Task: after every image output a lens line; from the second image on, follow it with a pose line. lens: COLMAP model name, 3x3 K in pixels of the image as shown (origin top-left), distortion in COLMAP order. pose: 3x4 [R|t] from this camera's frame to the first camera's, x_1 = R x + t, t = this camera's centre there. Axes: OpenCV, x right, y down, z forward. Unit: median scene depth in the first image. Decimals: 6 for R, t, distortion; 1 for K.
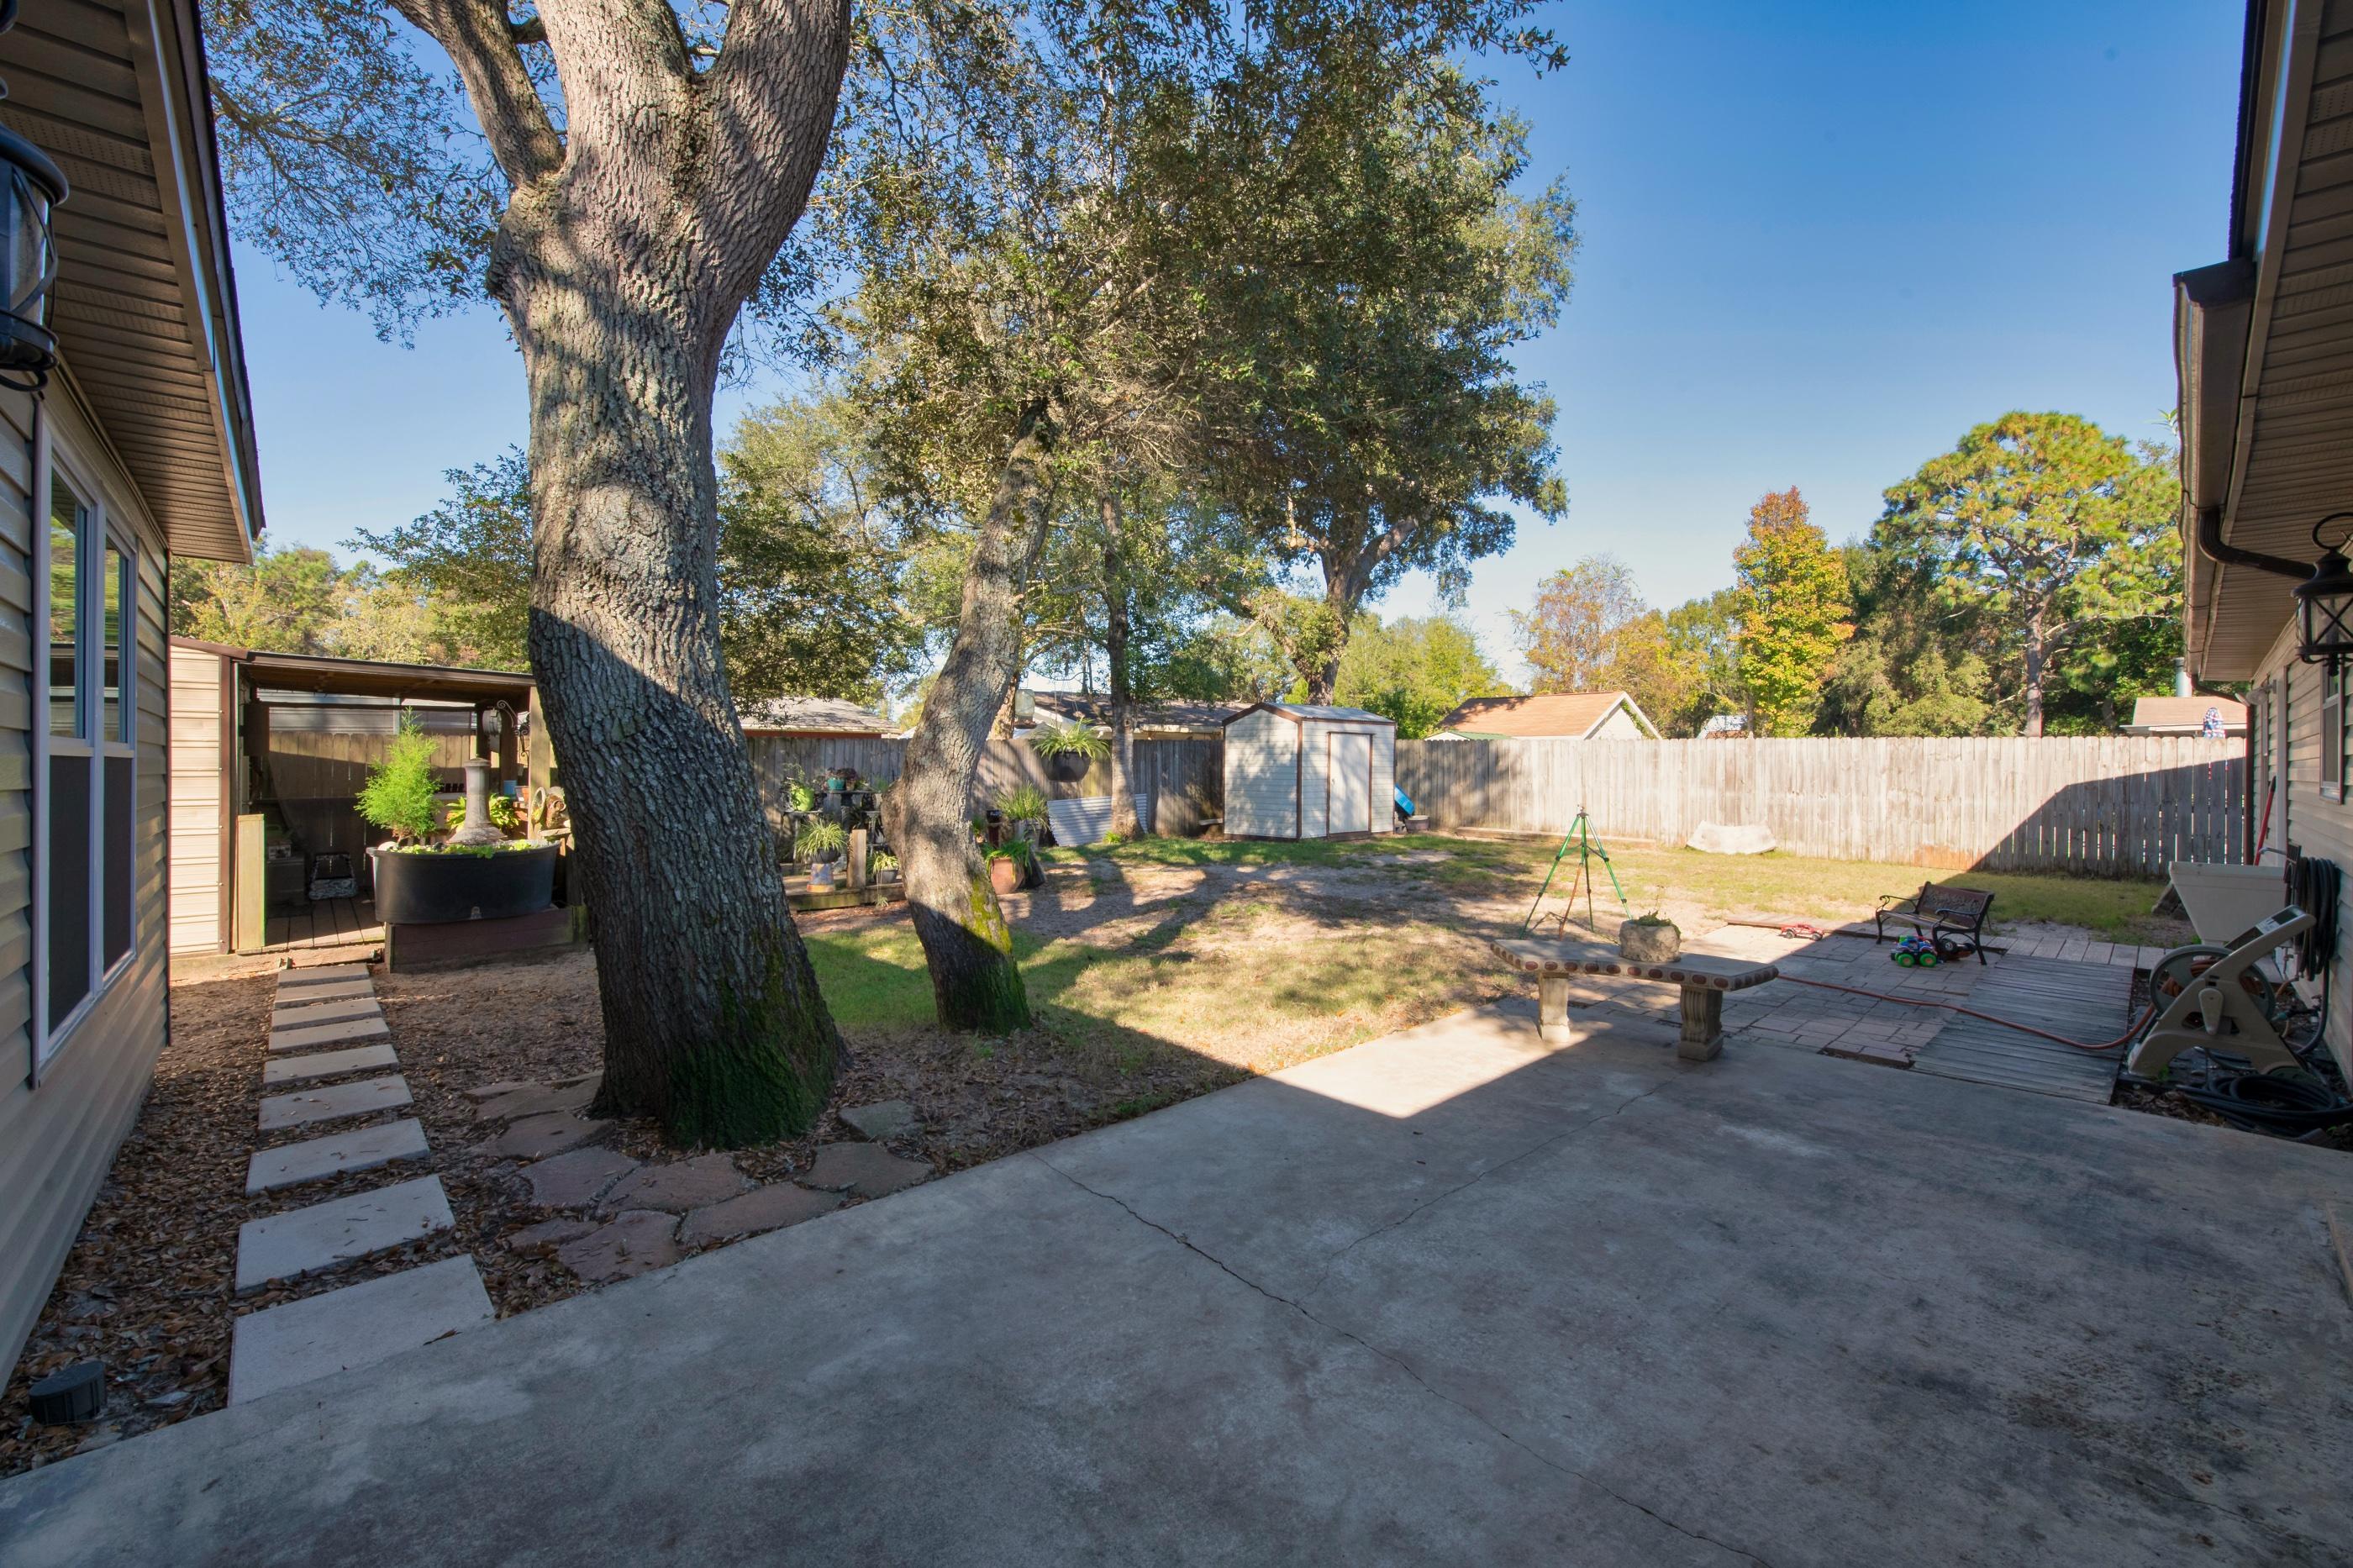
lens RADIAL K [[947.1, 0, 1176.5], [0, 947.1, 784.0], [0, 0, 1]] dist [-0.000432, -0.000116]
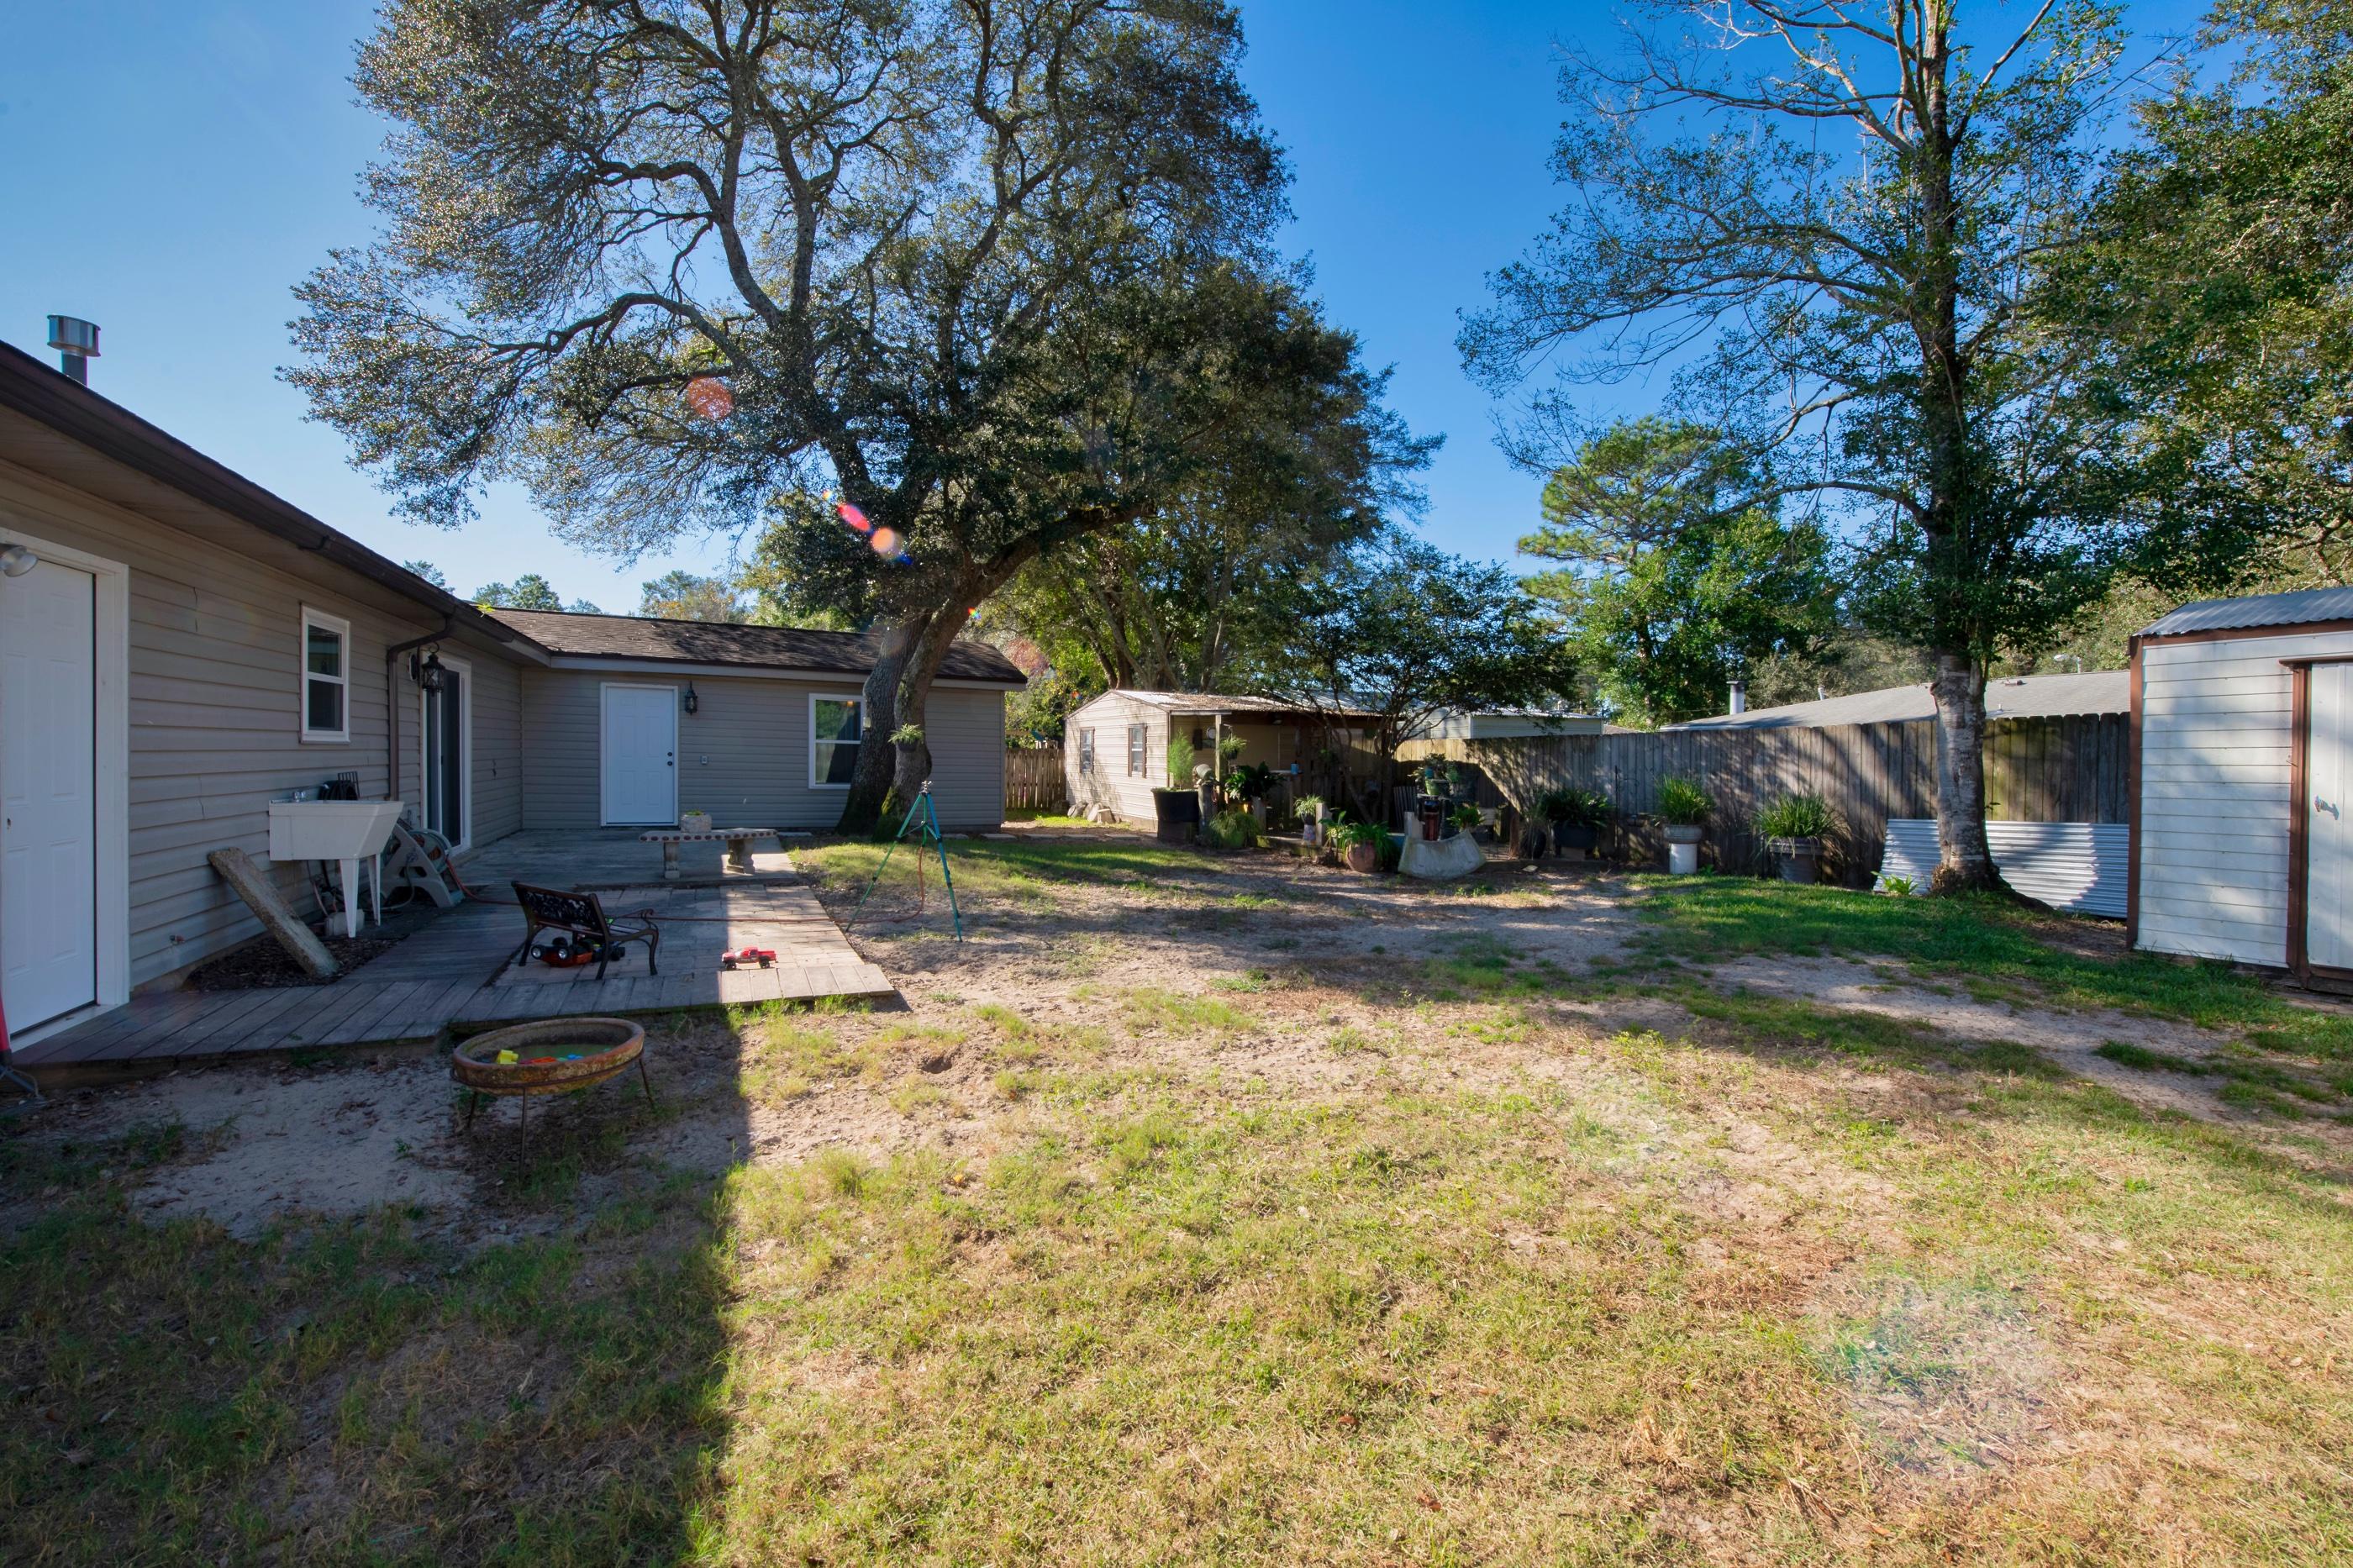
lens RADIAL K [[947.1, 0, 1176.5], [0, 947.1, 784.0], [0, 0, 1]] dist [-0.000432, -0.000116]
pose [[-0.299495, 0.012829, -0.954012, 0.614637], [-0.018111, 0.999653, 0.019129, -0.010544], [0.953926, 0.023008, -0.299159, 0.733086]]
